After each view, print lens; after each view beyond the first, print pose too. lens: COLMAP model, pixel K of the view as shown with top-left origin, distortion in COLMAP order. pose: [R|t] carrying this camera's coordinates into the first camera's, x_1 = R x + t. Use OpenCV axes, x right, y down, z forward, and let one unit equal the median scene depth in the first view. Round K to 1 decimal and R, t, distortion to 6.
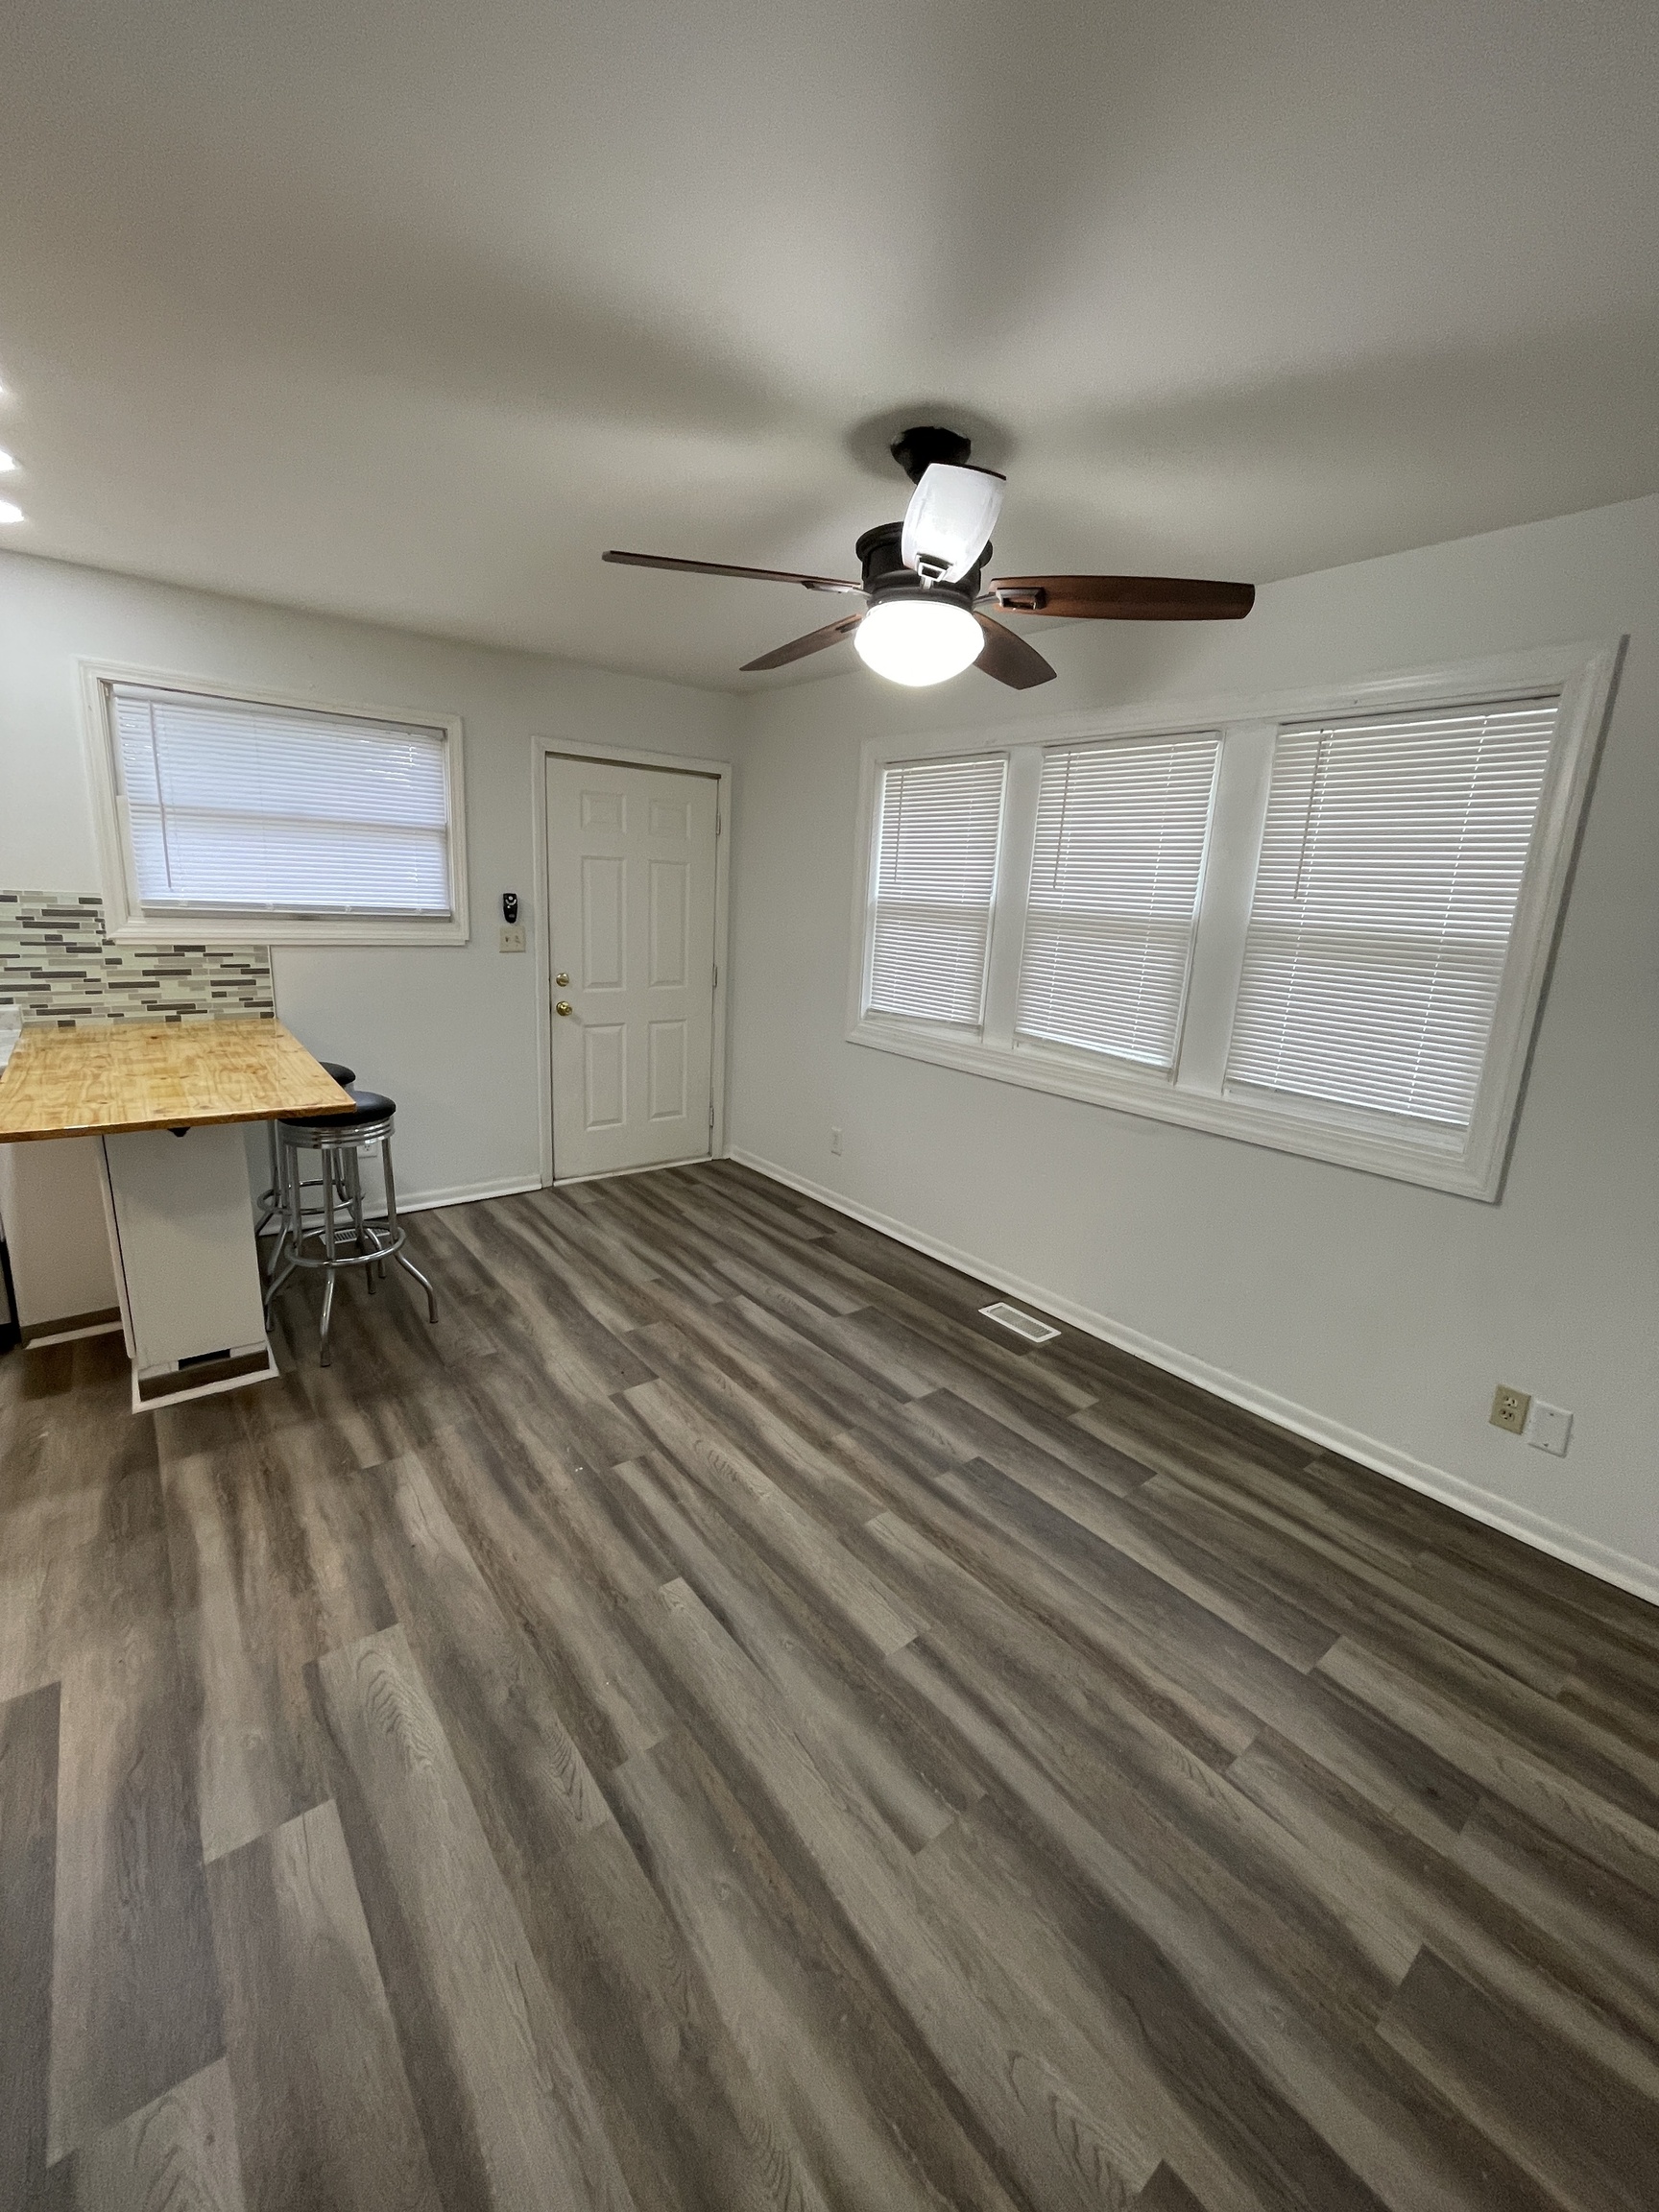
lens RADIAL K [[895.2, 0, 833.4], [0, 895.2, 1104.1], [0, 0, 1]] dist [-0.004382, -0.000404]
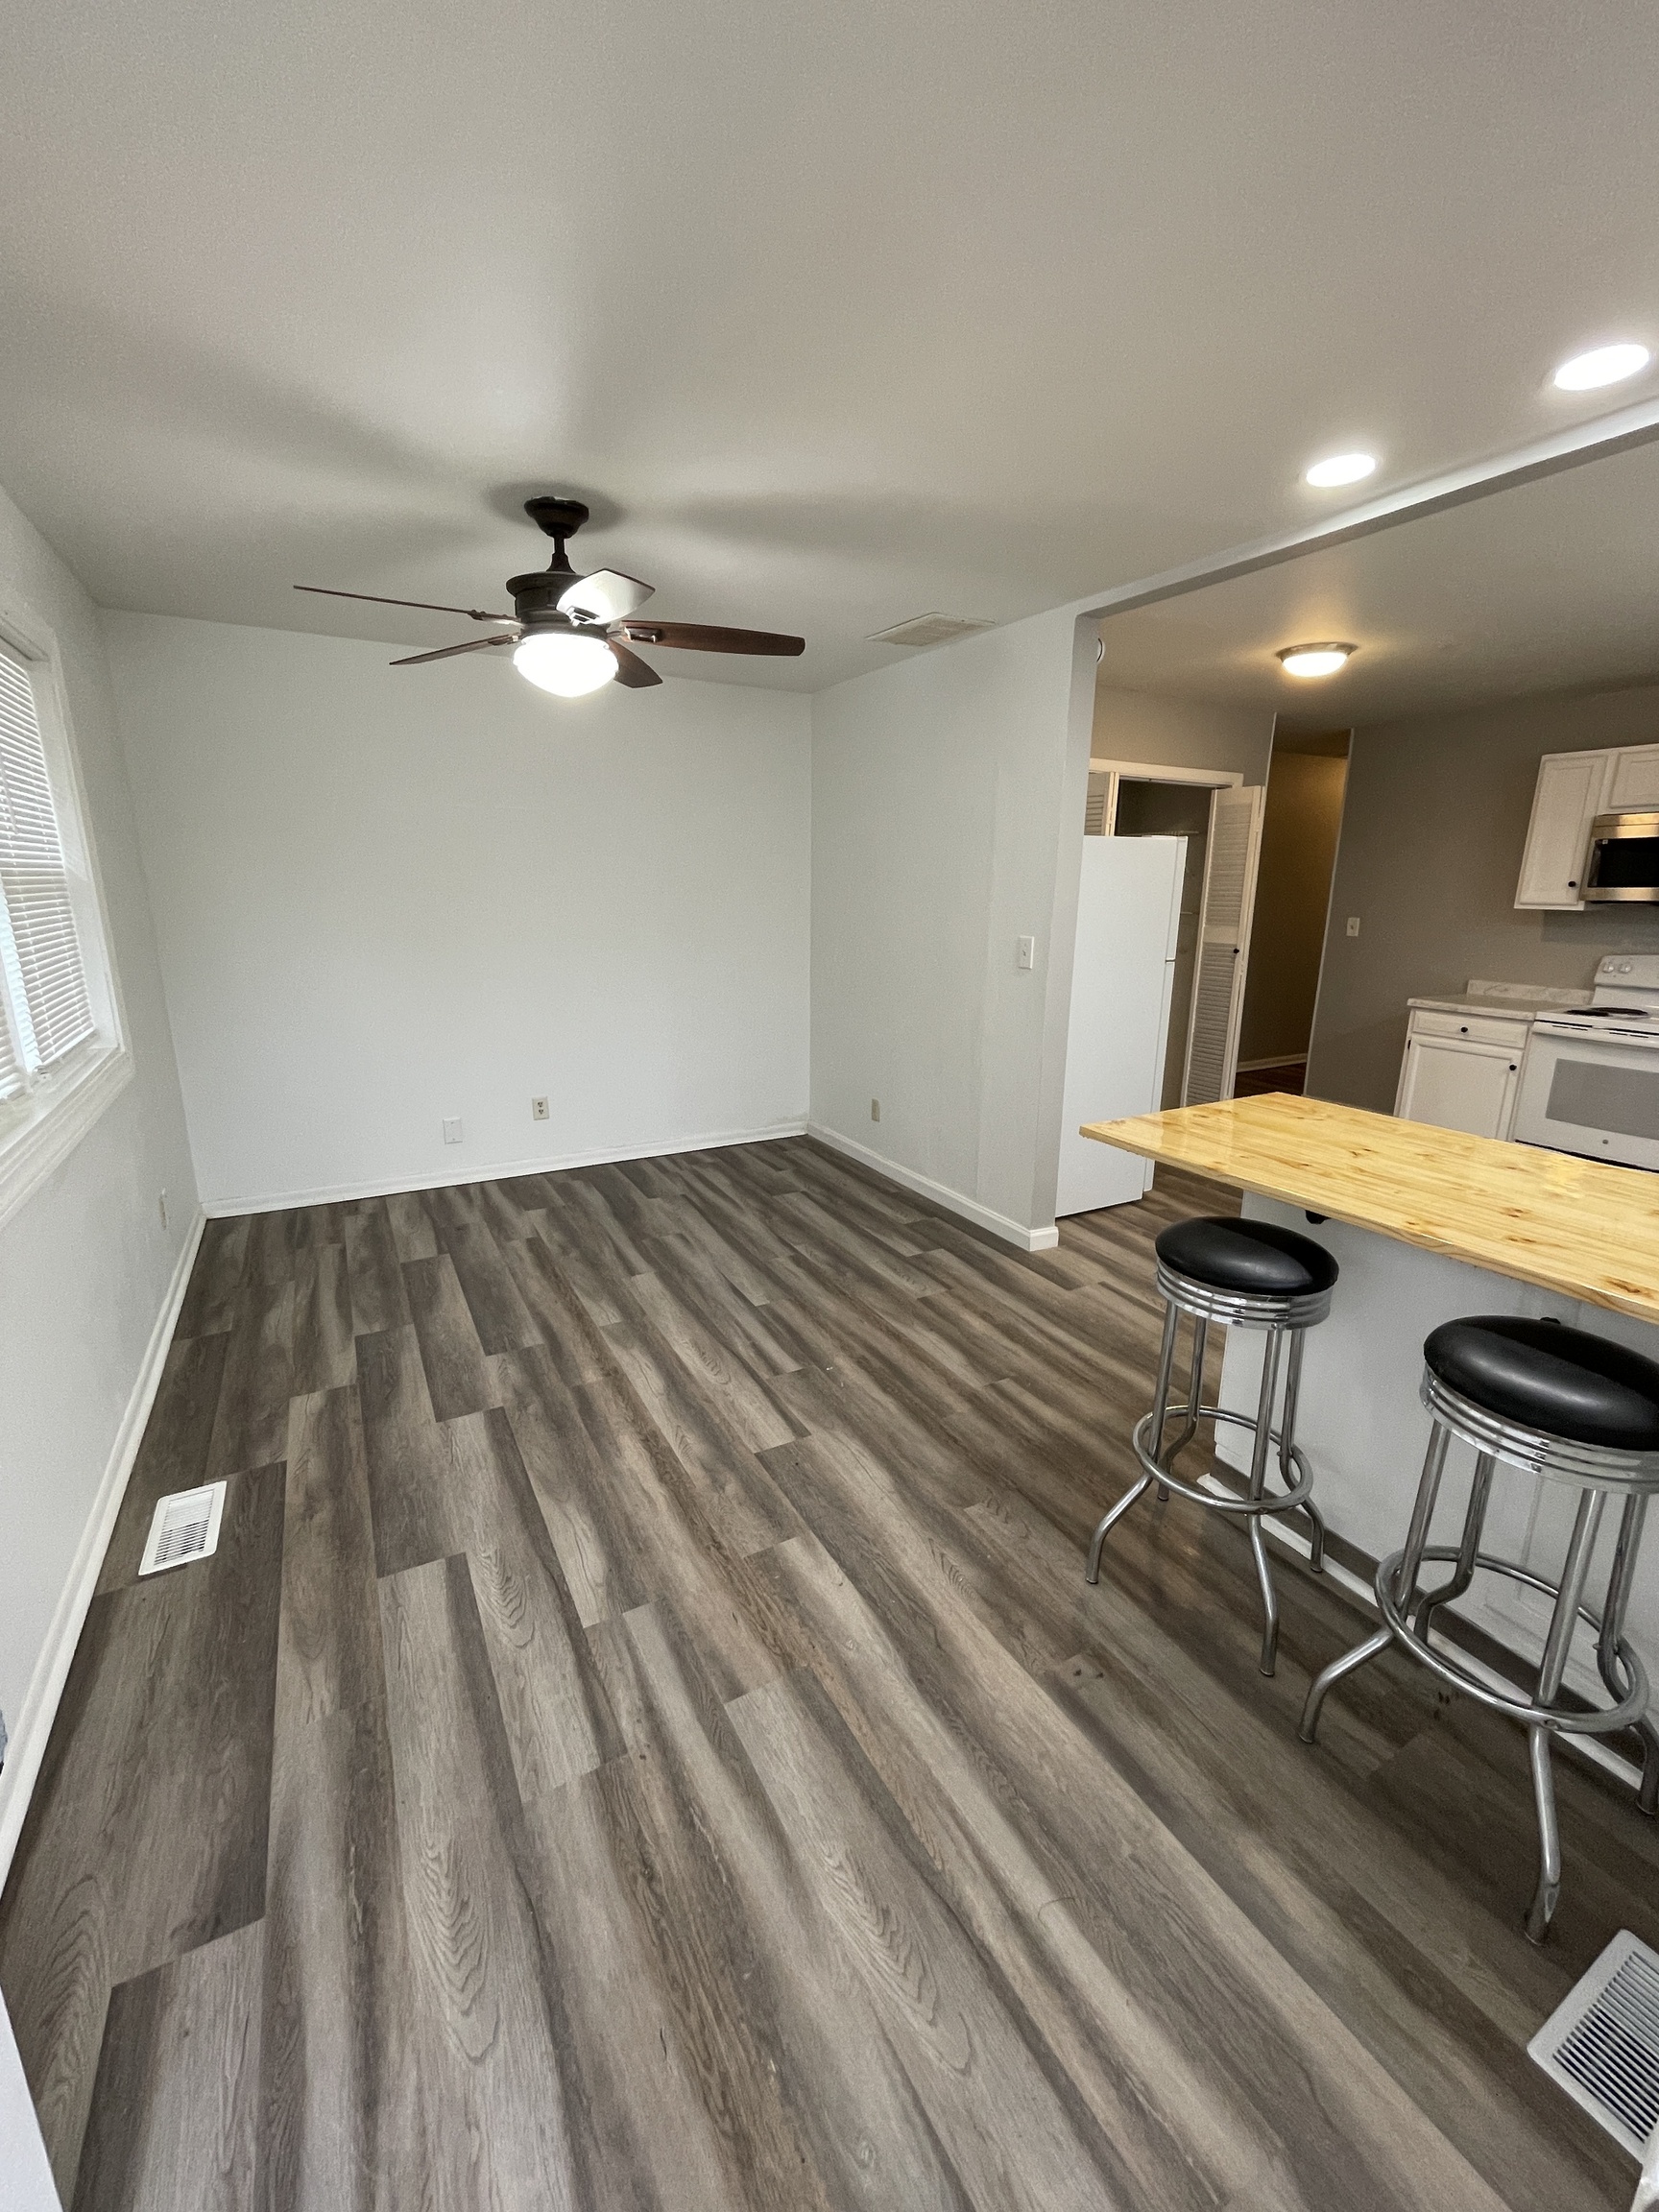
lens RADIAL K [[895.2, 0, 837.0], [0, 895.2, 1097.6], [0, 0, 1]] dist [-0.004382, -0.000404]
pose [[-0.985441, -0.098241, 0.138762, -0.381570], [-0.023540, 0.887137, 0.460906, -0.409855], [-0.168381, 0.450929, -0.876534, 1.690433]]
